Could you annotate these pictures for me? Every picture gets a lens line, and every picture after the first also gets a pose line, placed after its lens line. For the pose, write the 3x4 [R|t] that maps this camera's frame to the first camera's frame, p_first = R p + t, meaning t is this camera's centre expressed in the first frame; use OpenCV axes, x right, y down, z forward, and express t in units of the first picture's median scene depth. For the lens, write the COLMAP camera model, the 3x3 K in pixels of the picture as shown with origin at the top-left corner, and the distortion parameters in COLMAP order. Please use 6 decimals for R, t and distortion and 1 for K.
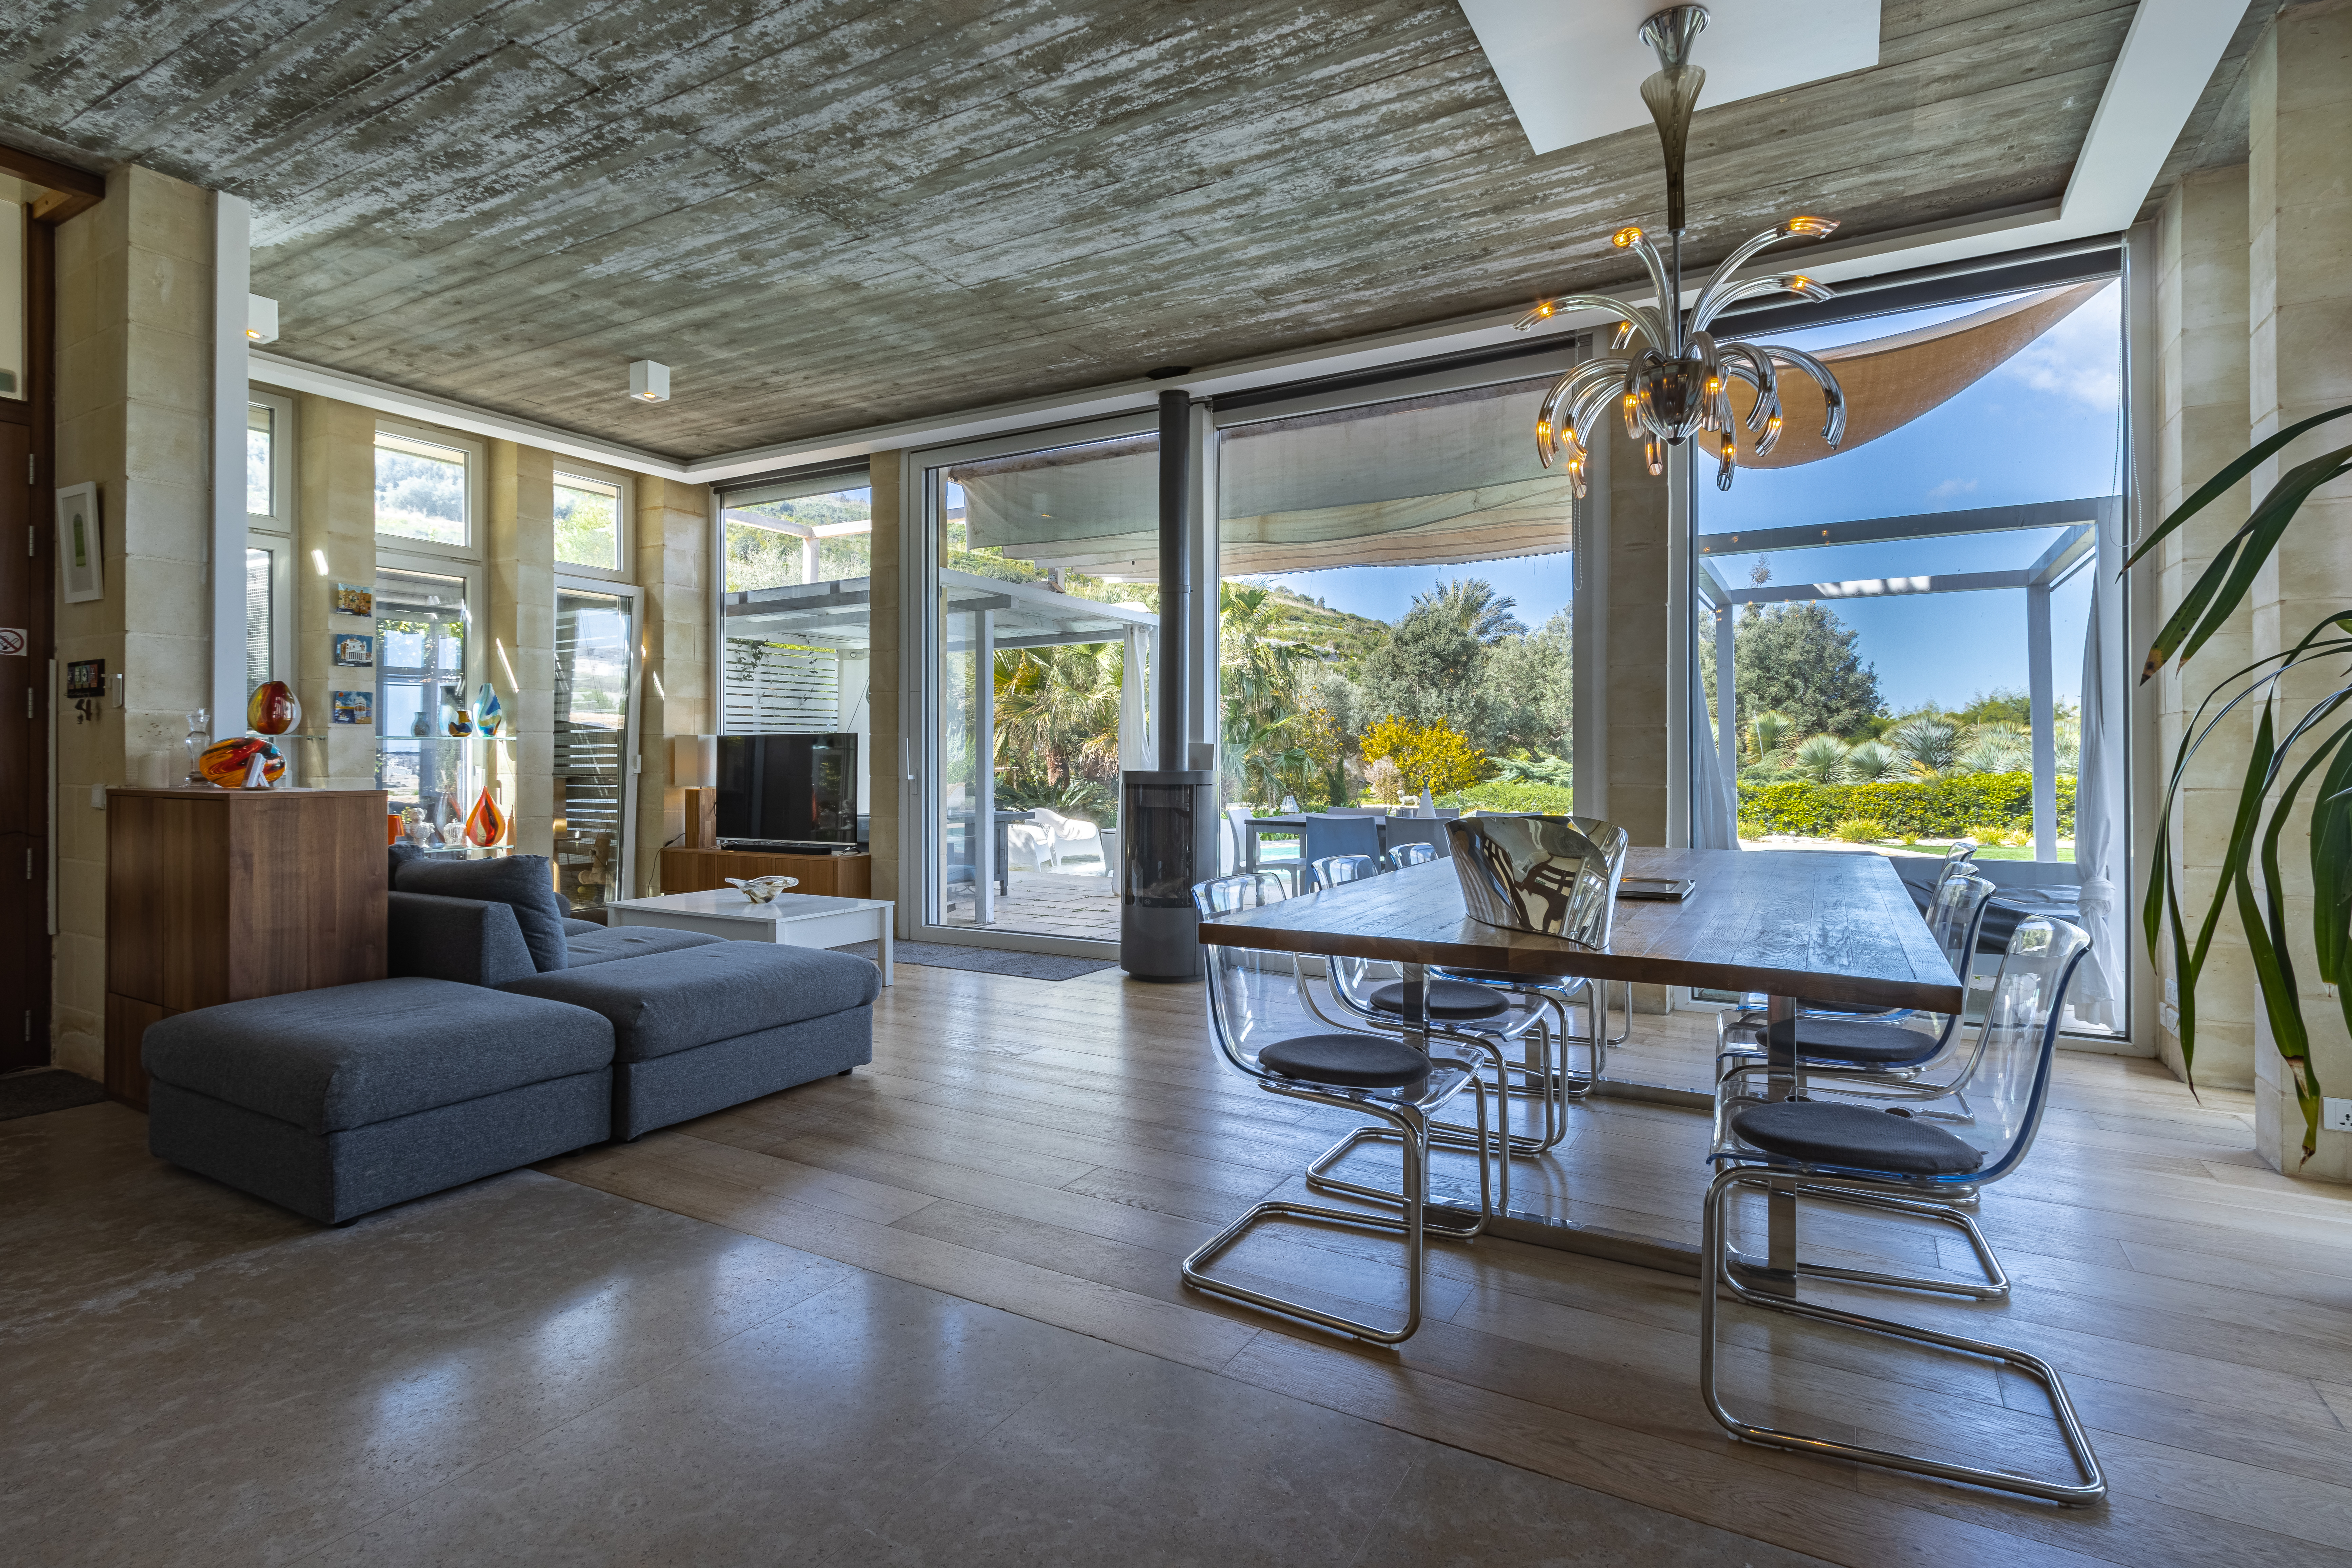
lens RADIAL K [[1129.2, 0, 1230.2], [0, 1129.2, 761.0], [0, 0, 1]] dist [0.008007, -0.003121]
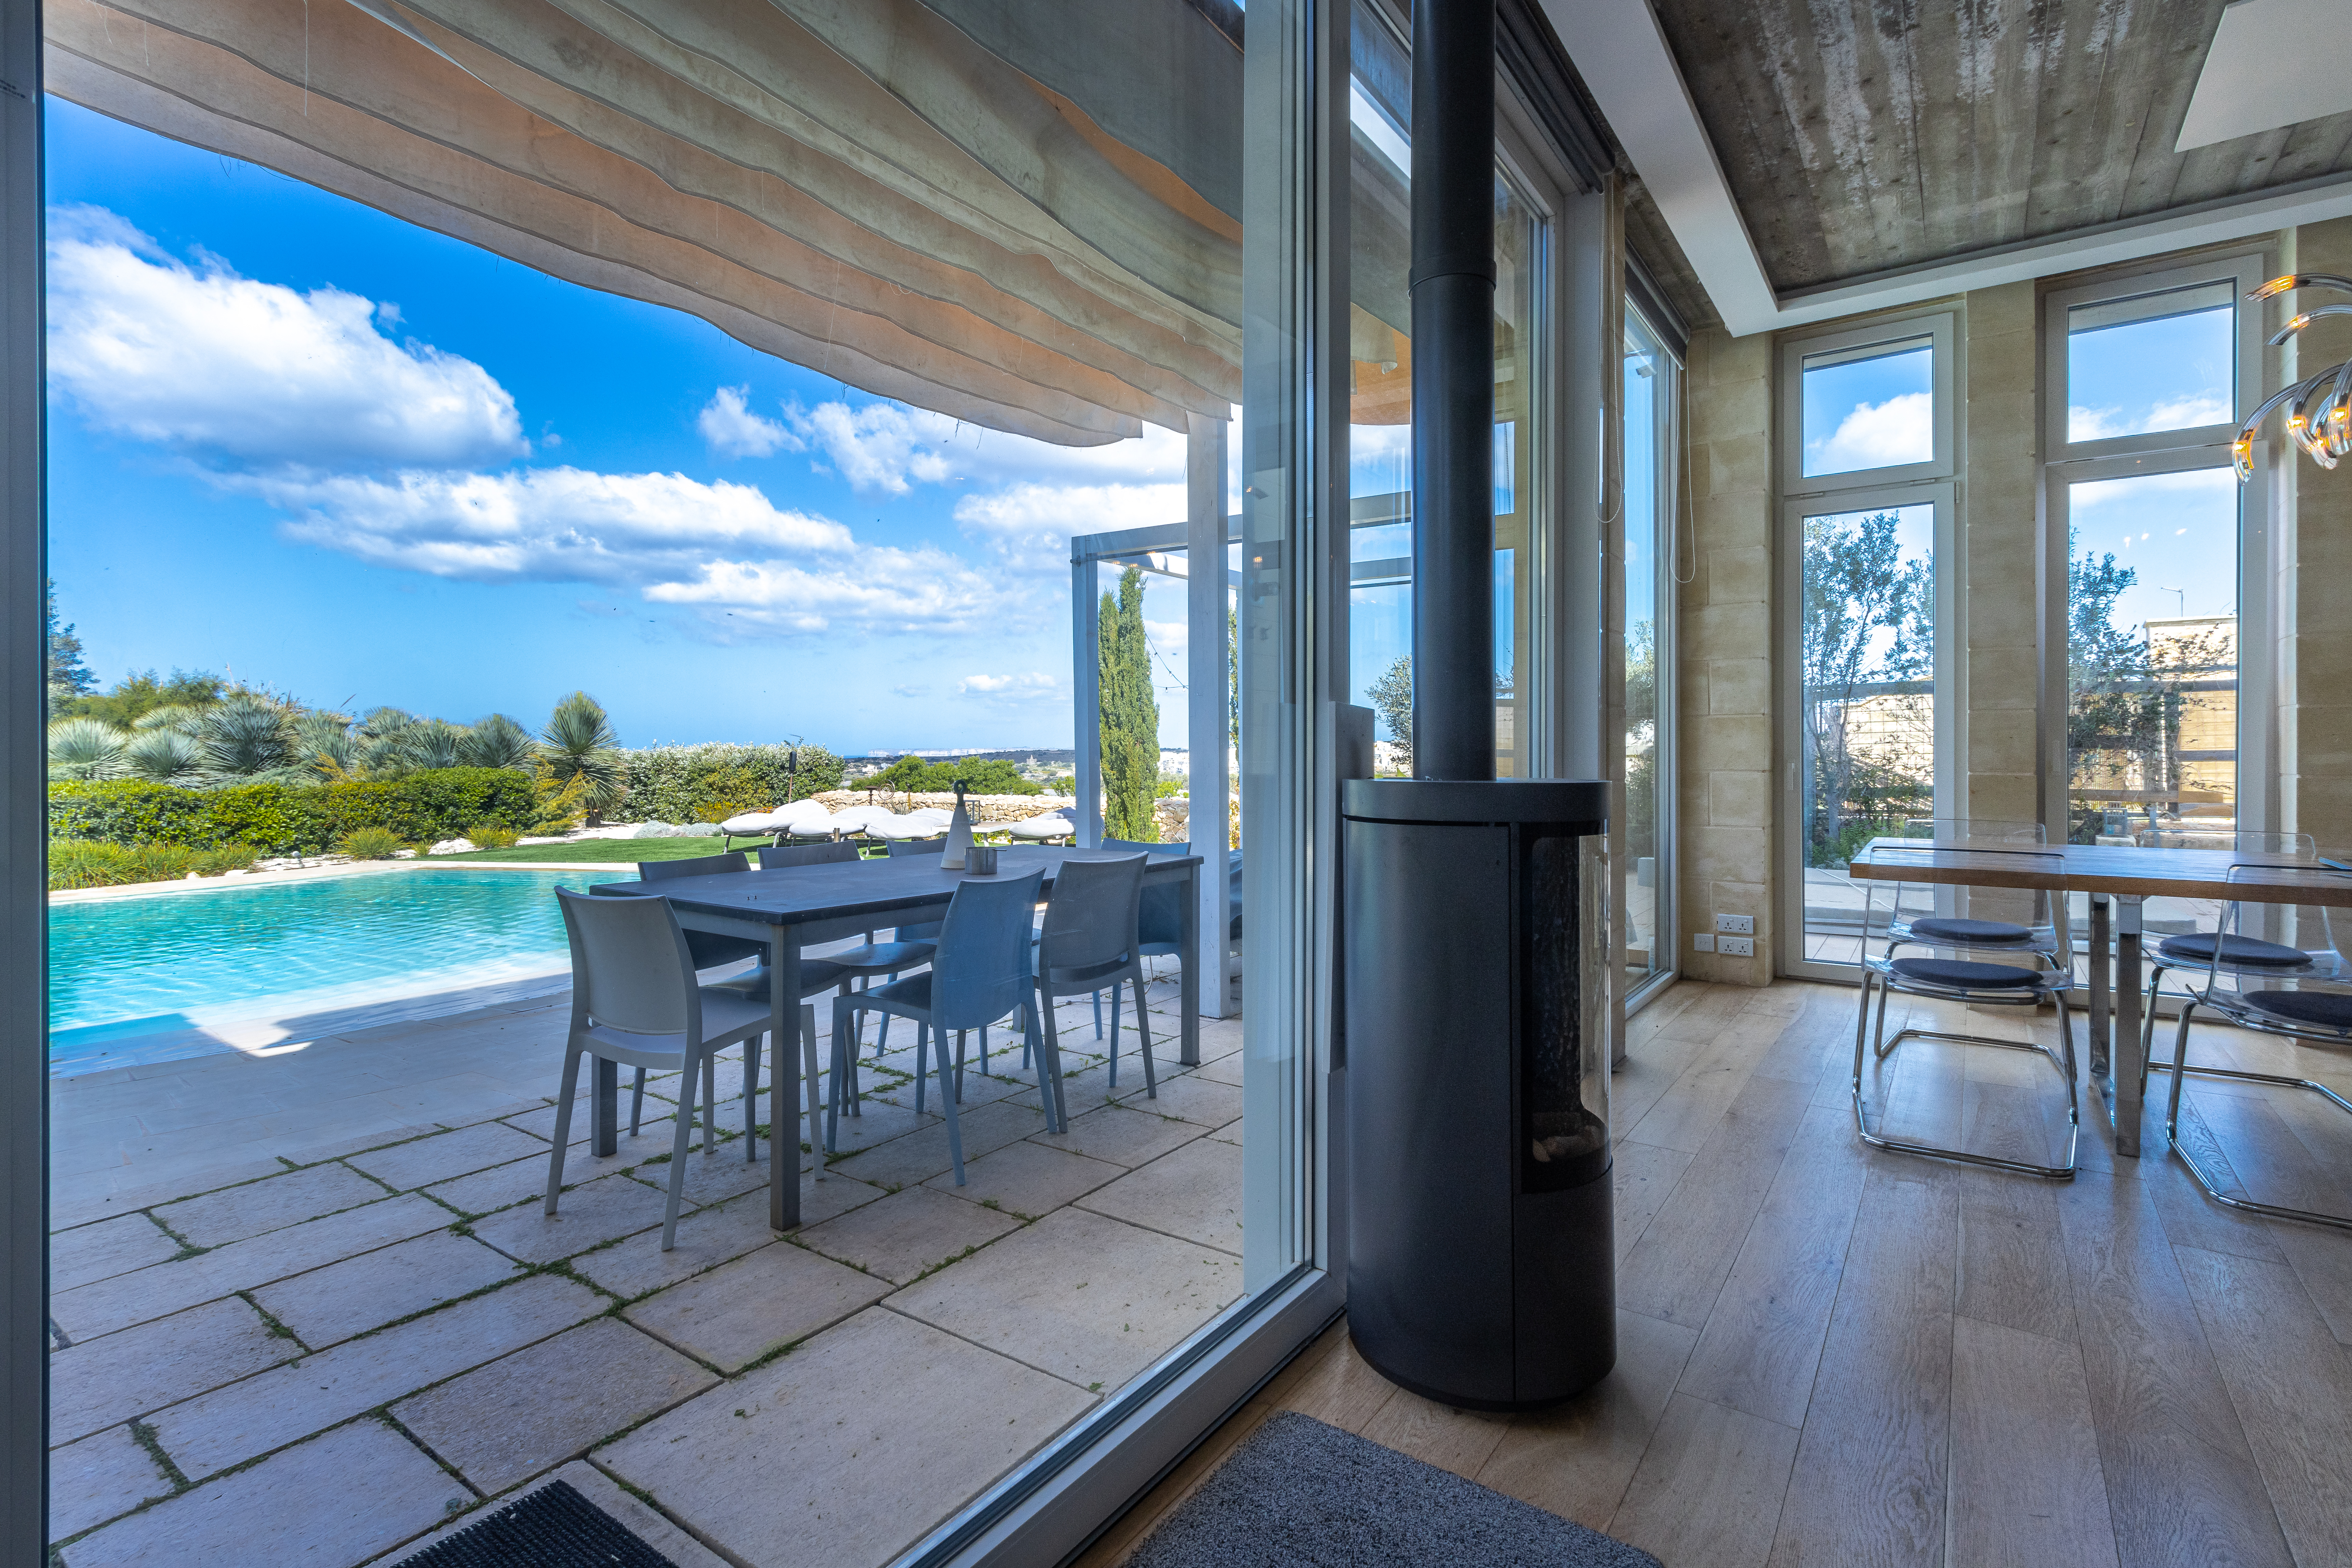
lens RADIAL K [[1129.2, 0, 1177.5], [0, 1129.2, 749.7], [0, 0, 1]] dist [0.008007, -0.003121]
pose [[0.144332, 0.004516, 0.989519, -0.413540], [0.000154, 0.999989, -0.004586, 0.000814], [-0.989529, 0.000814, 0.144330, 1.040967]]
